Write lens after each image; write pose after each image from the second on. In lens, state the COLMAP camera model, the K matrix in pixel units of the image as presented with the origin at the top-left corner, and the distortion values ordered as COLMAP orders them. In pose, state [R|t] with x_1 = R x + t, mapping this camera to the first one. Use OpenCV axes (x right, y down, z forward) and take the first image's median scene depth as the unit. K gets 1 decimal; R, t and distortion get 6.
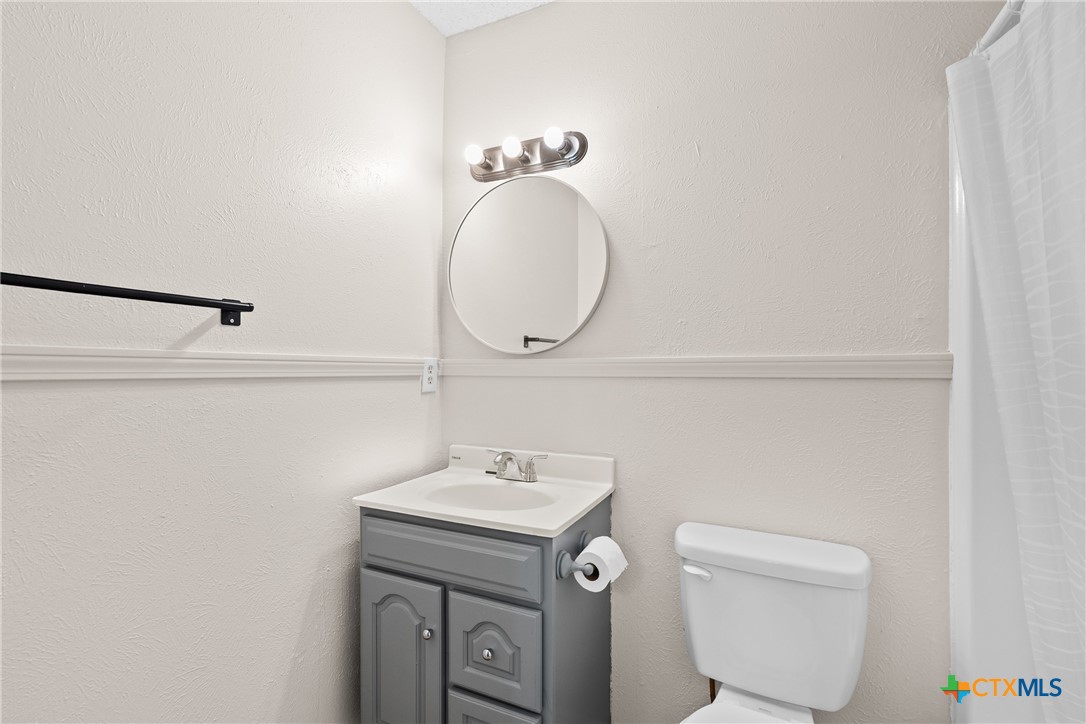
lens RADIAL K [[500.3, 0, 543.1], [0, 500.3, 362.1], [0, 0, 1]] dist [0.003553, 0.000555]
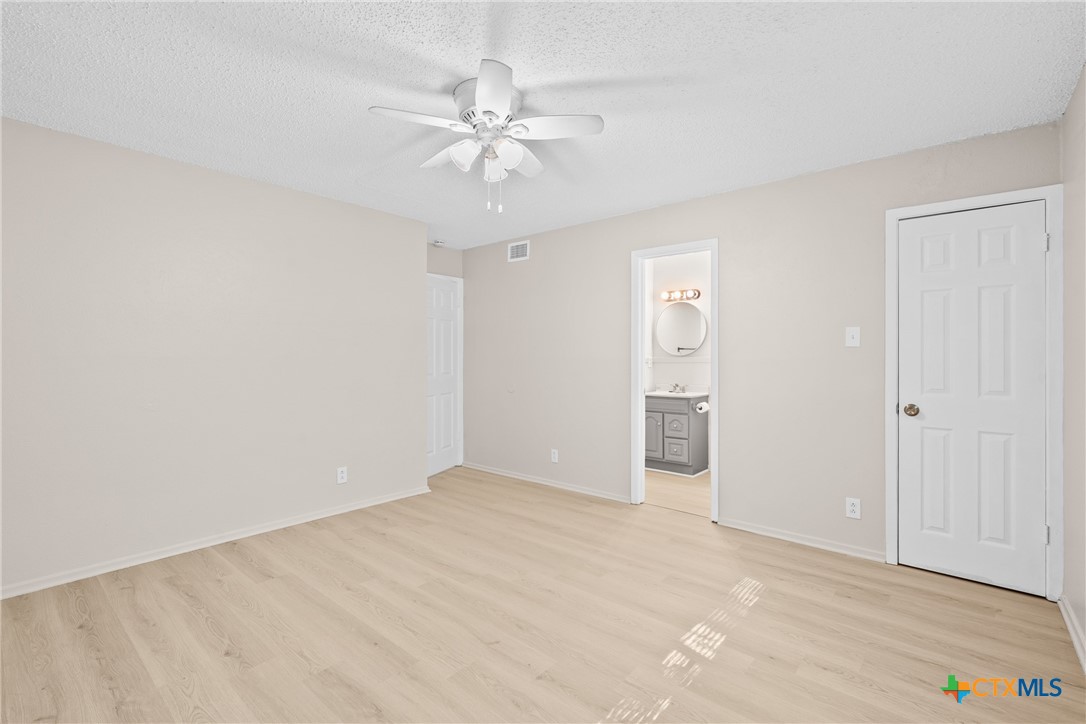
lens RADIAL K [[500.3, 0, 544.5], [0, 500.3, 360.3], [0, 0, 1]] dist [0.003553, 0.000555]
pose [[0.965726, -0.009942, -0.259373, -0.068735], [0.009189, 0.999949, -0.004114, 0.030257], [0.259401, 0.001589, 0.965768, -3.150075]]
